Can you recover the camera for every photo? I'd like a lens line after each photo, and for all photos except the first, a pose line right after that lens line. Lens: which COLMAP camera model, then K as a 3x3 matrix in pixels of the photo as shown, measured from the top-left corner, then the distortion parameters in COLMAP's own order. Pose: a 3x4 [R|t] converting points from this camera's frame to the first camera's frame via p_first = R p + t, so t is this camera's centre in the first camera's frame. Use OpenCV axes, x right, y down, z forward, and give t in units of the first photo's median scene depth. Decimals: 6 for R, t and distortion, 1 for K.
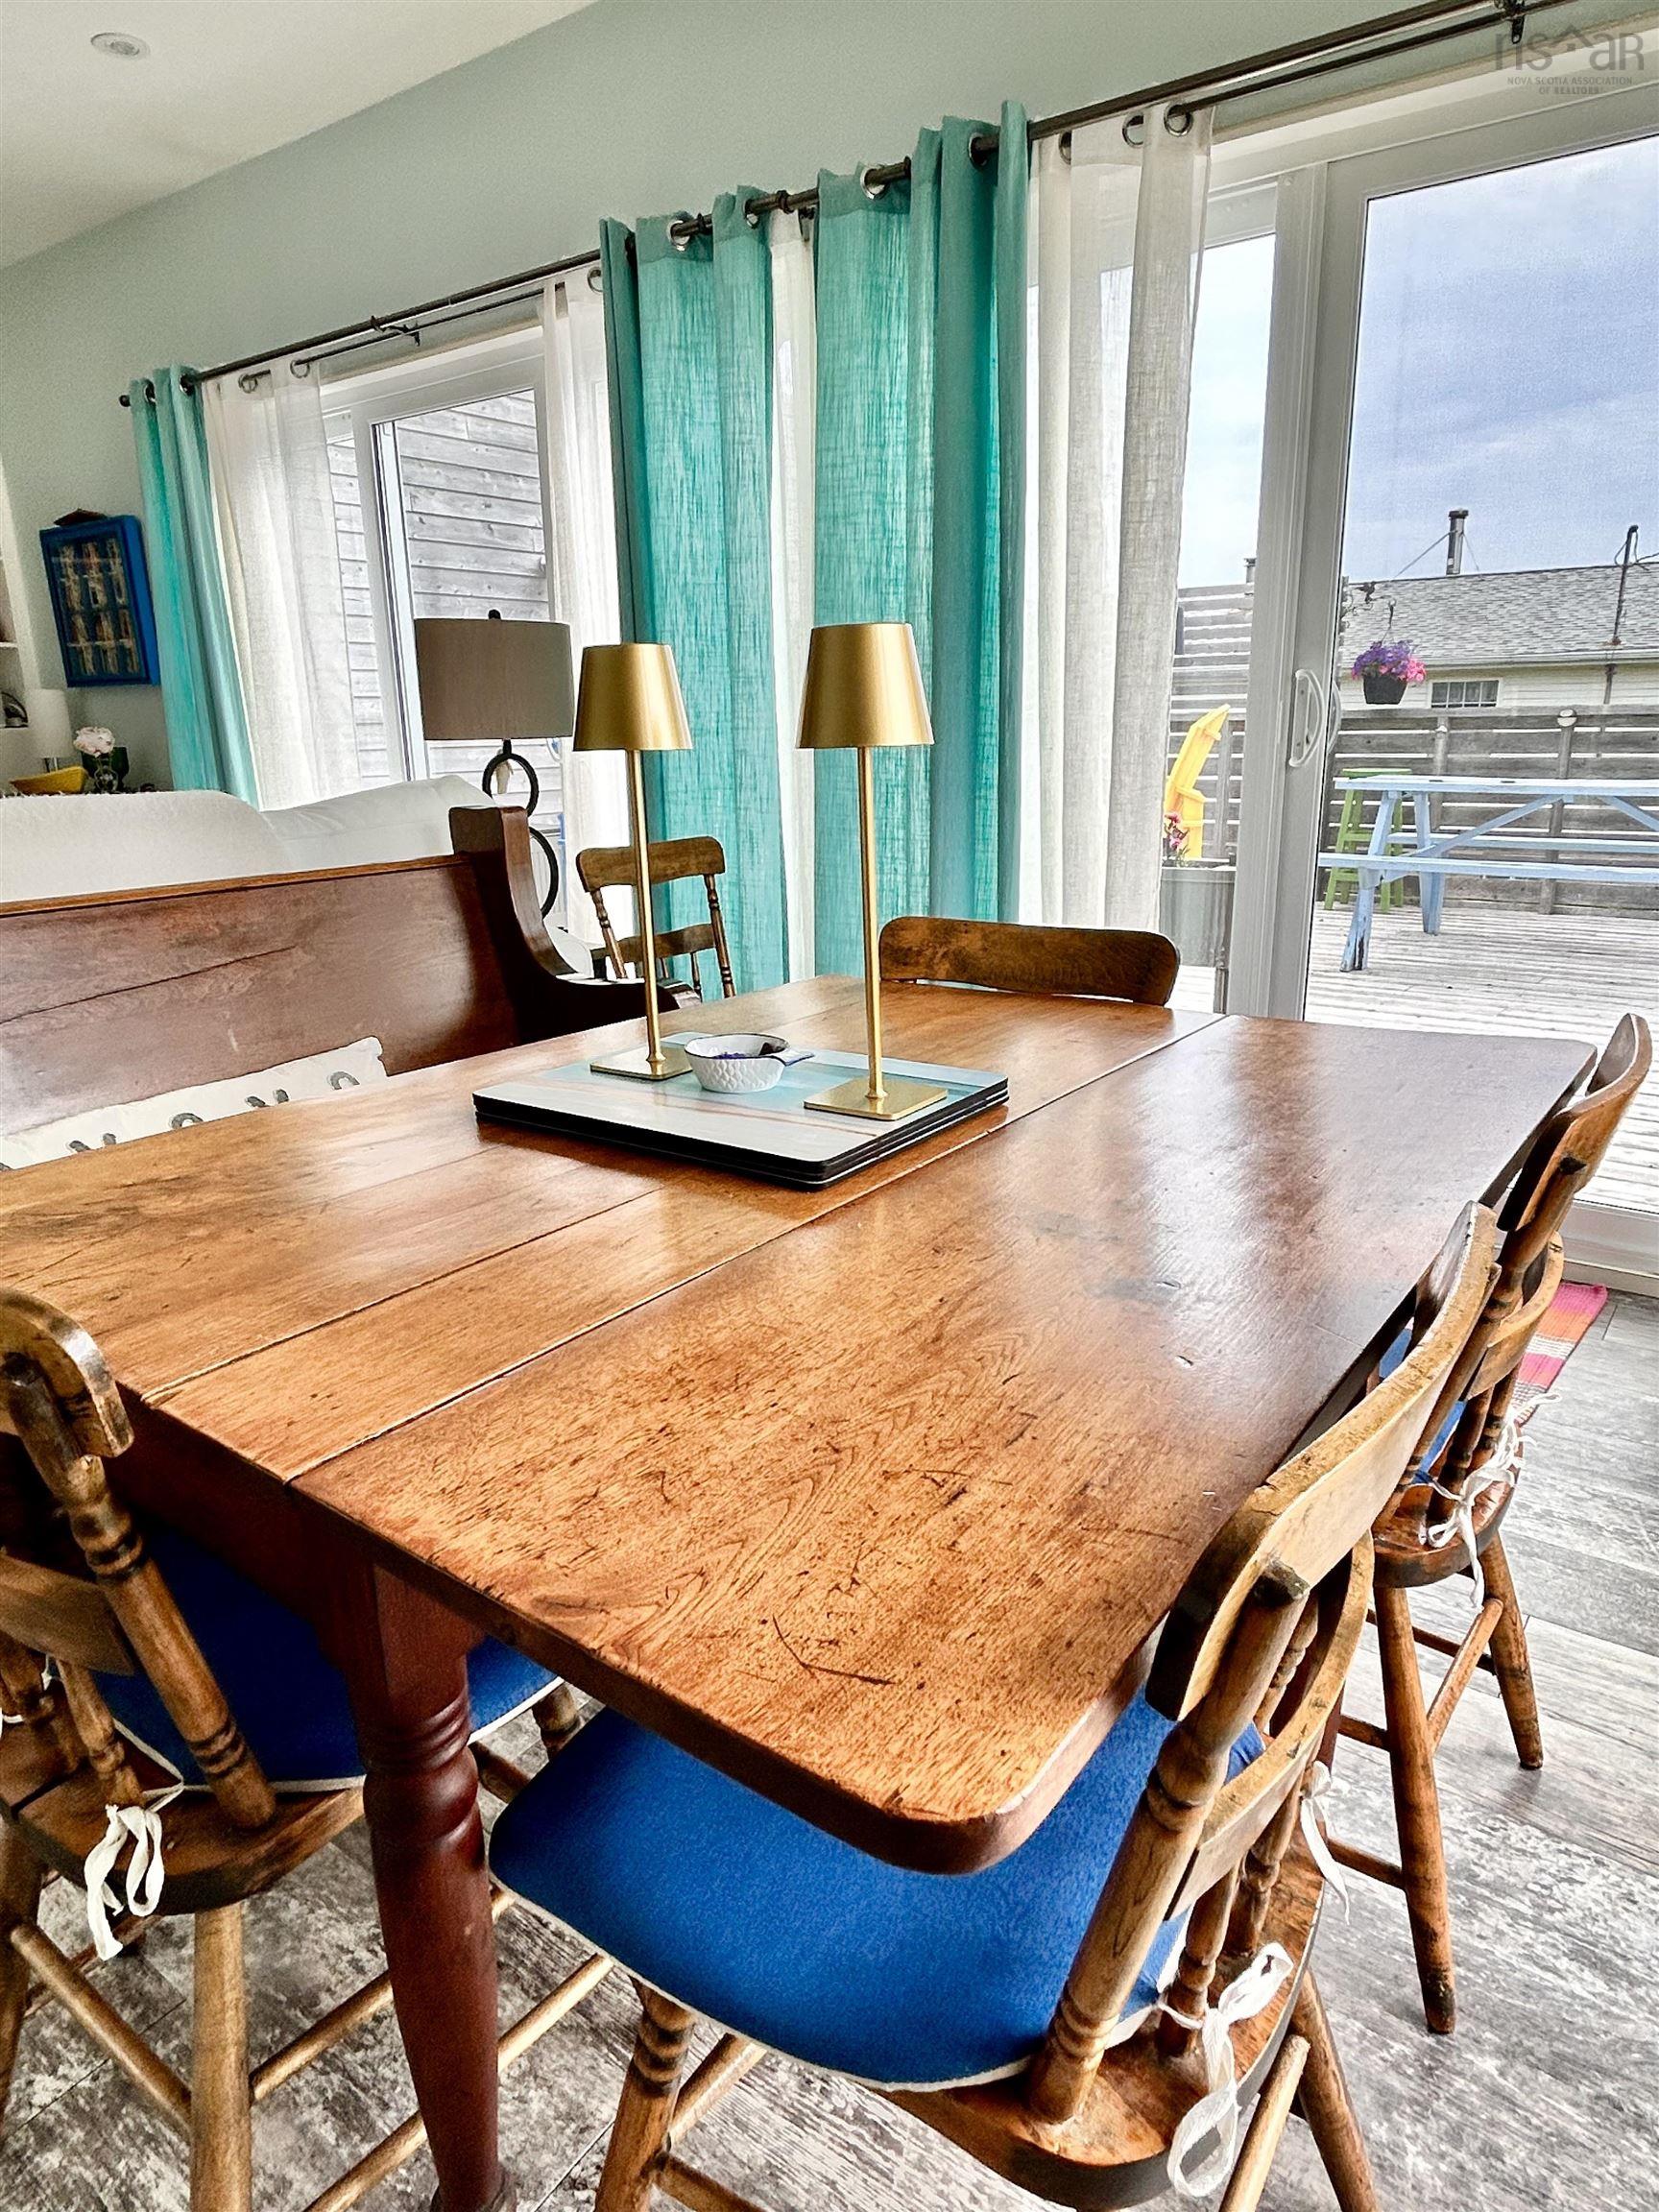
lens RADIAL K [[1333.6, 0, 843.2], [0, 1333.6, 1096.3], [0, 0, 1]] dist [-0.003257, 0.003063]
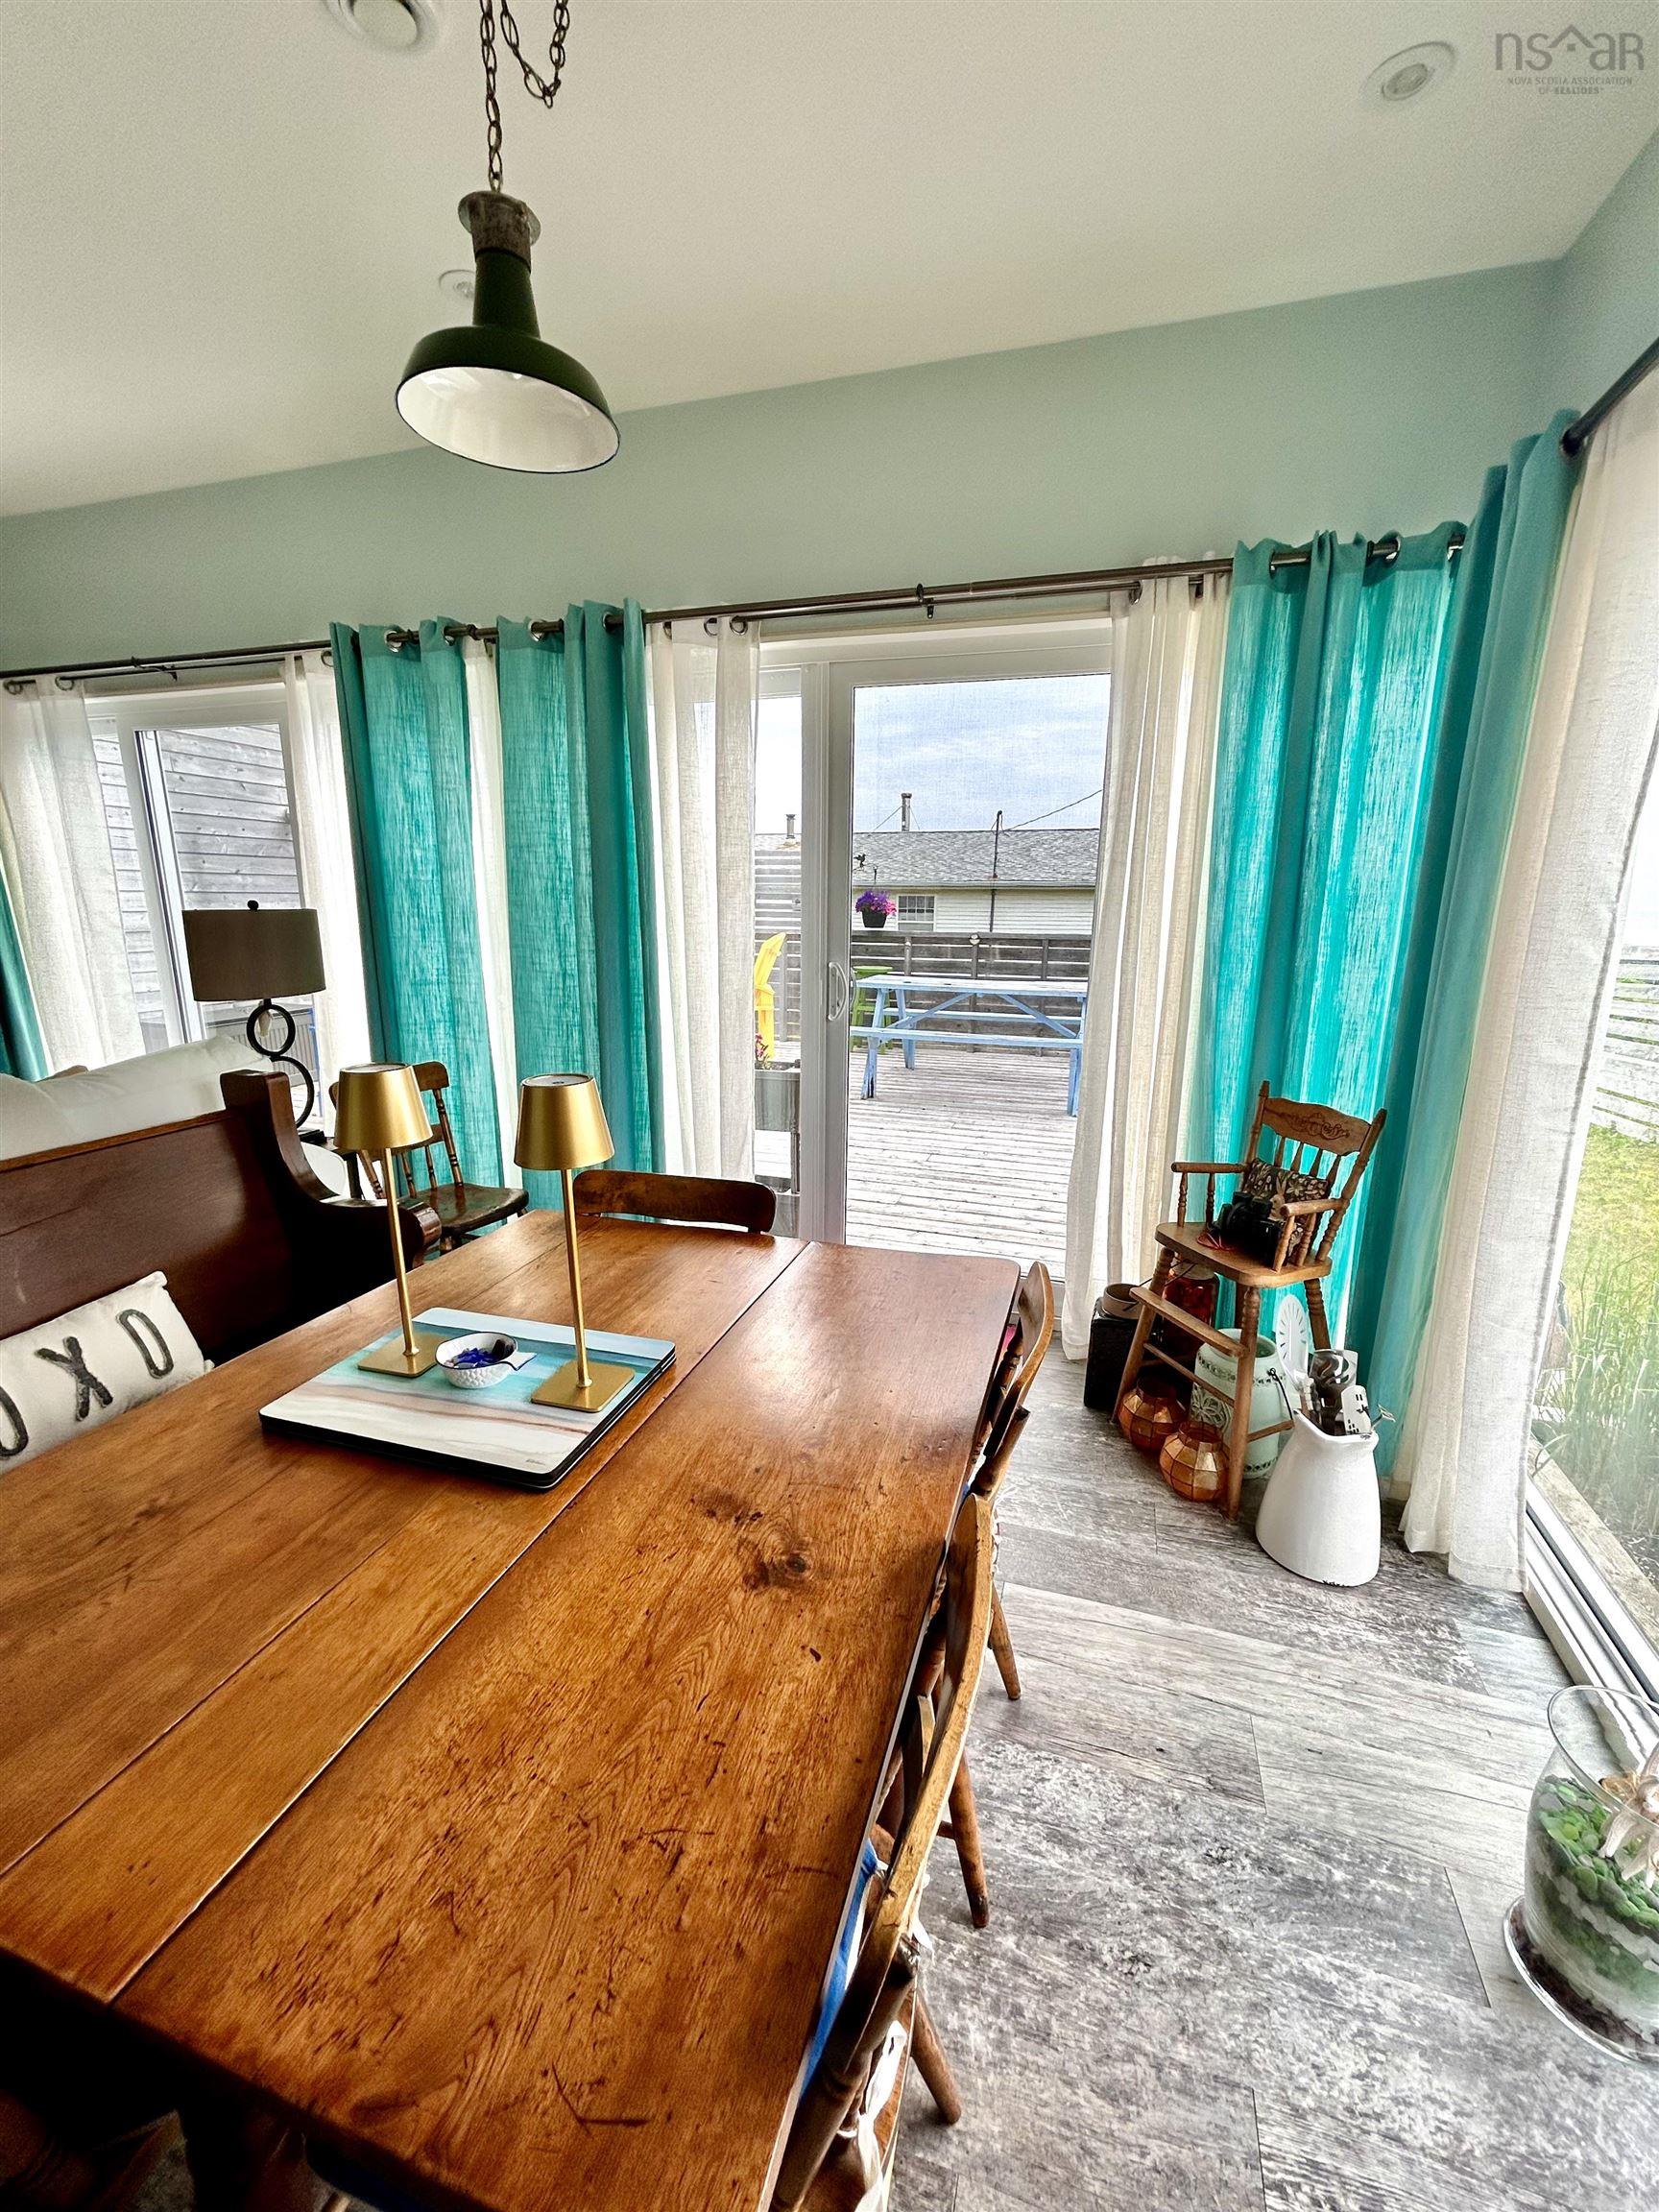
lens RADIAL K [[878.9, 0, 825.3], [0, 878.9, 1101.1], [0, 0, 1]] dist [0.001920, 0.000198]
pose [[0.948521, -0.047161, 0.313183, -0.005739], [0.061454, 0.997464, -0.035917, -0.127998], [-0.310695, 0.053314, 0.949013, 0.003425]]
